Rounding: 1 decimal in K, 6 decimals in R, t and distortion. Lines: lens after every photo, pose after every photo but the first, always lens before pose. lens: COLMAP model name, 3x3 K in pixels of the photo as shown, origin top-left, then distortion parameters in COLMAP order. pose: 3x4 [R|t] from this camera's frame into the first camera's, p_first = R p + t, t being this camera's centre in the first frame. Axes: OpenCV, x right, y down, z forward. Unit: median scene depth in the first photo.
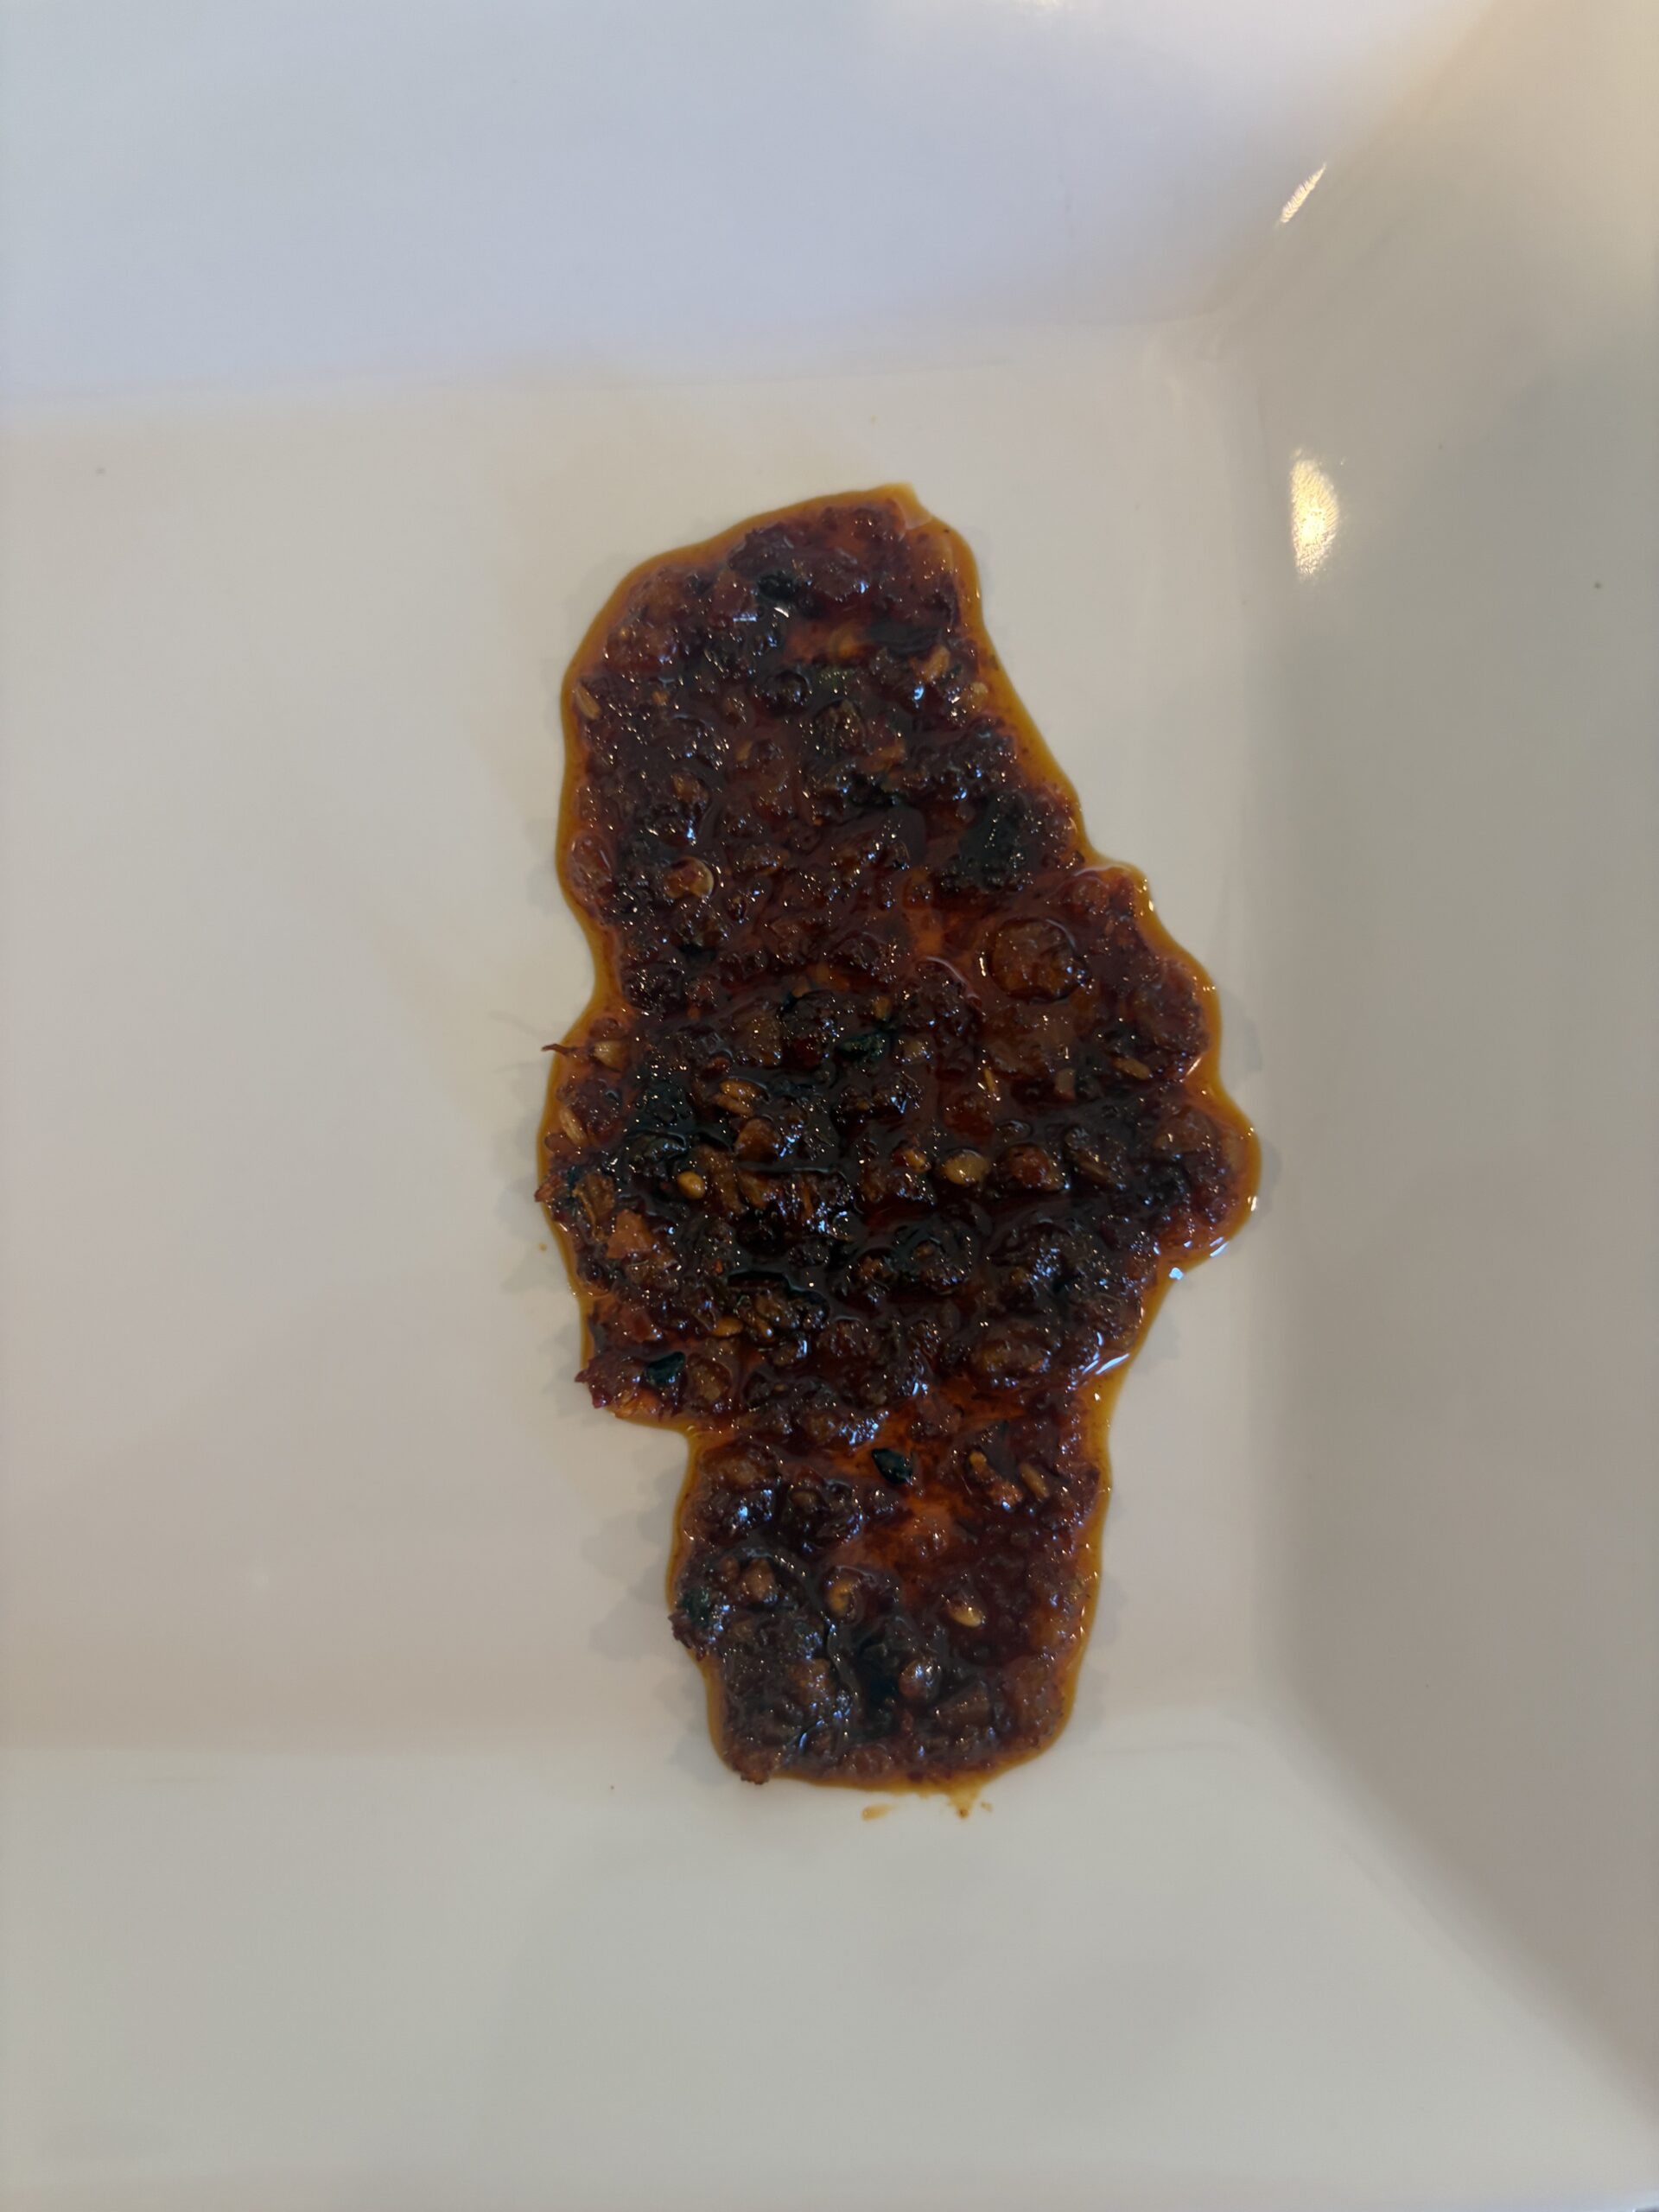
lens RADIAL K [[1686.0, 0, 829.5], [0, 1686.0, 1106.0], [0, 0, 1]] dist [0.005632, -0.003515]
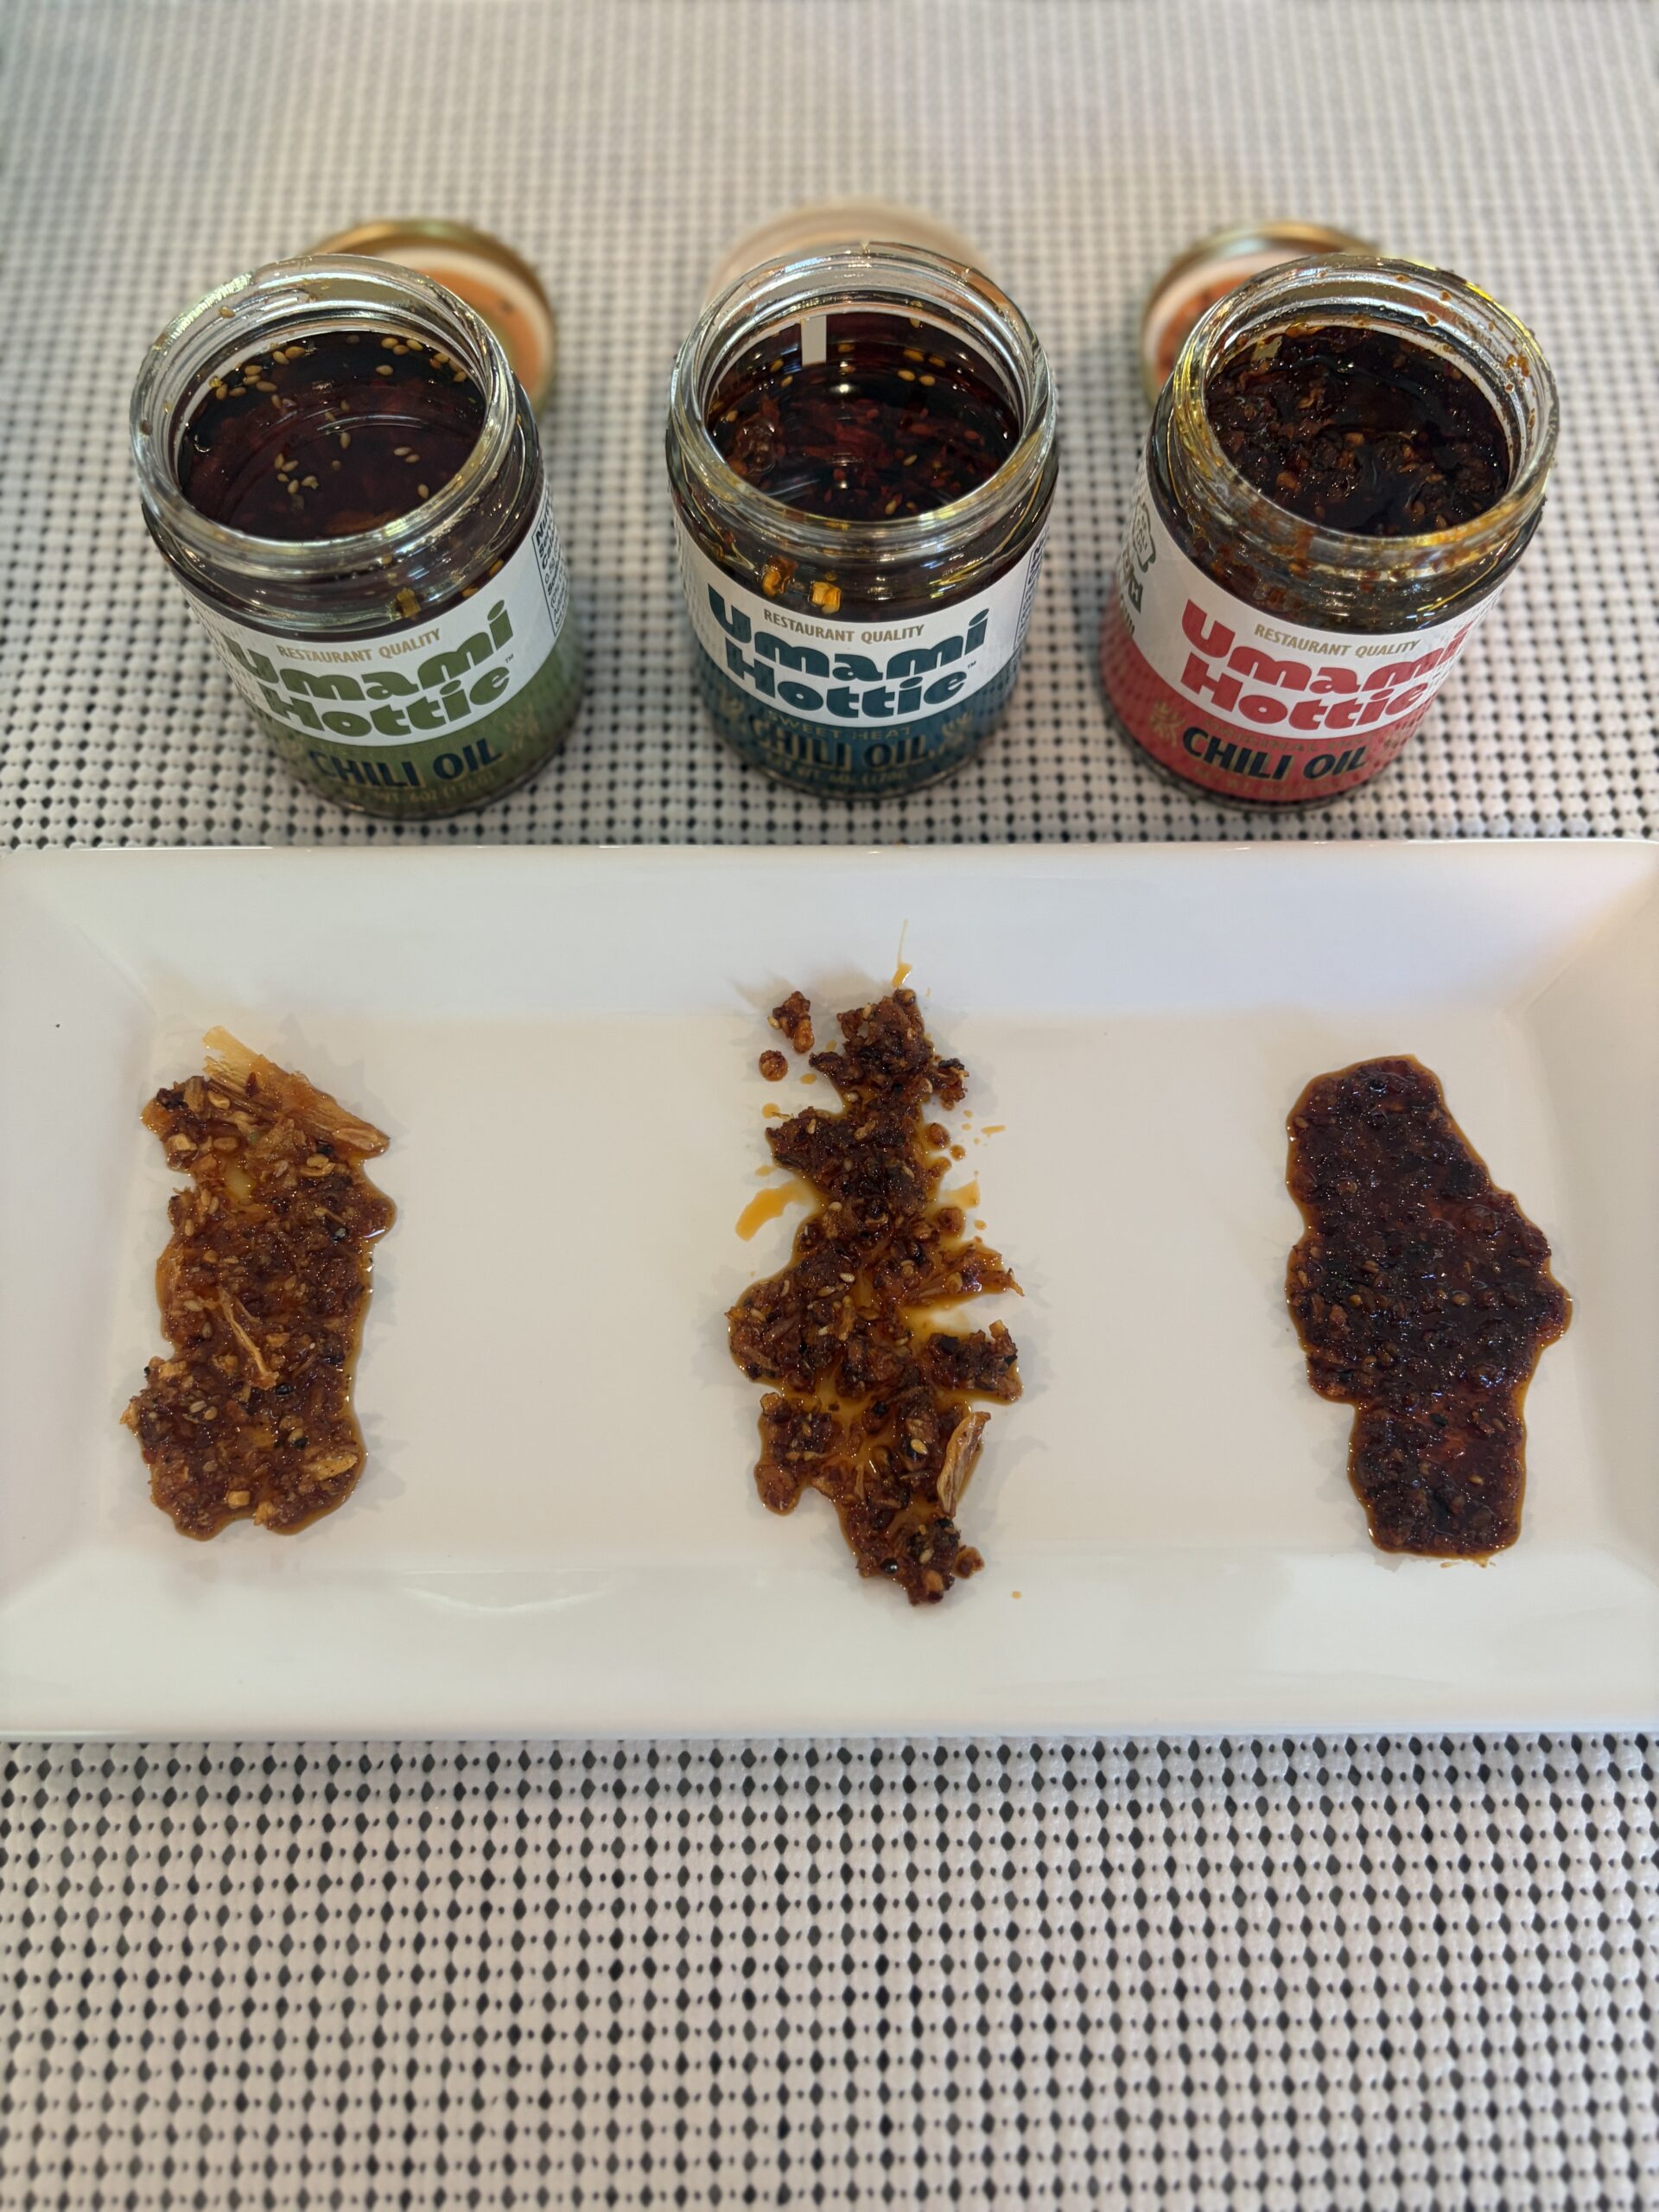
lens RADIAL K [[1686.0, 0, 829.5], [0, 1686.0, 1106.0], [0, 0, 1]] dist [0.005632, -0.003515]
pose [[0.998700, 0.047979, 0.017219, -0.920514], [-0.037922, 0.925028, -0.378001, 0.758633], [-0.034064, 0.376856, 0.925645, -1.425231]]
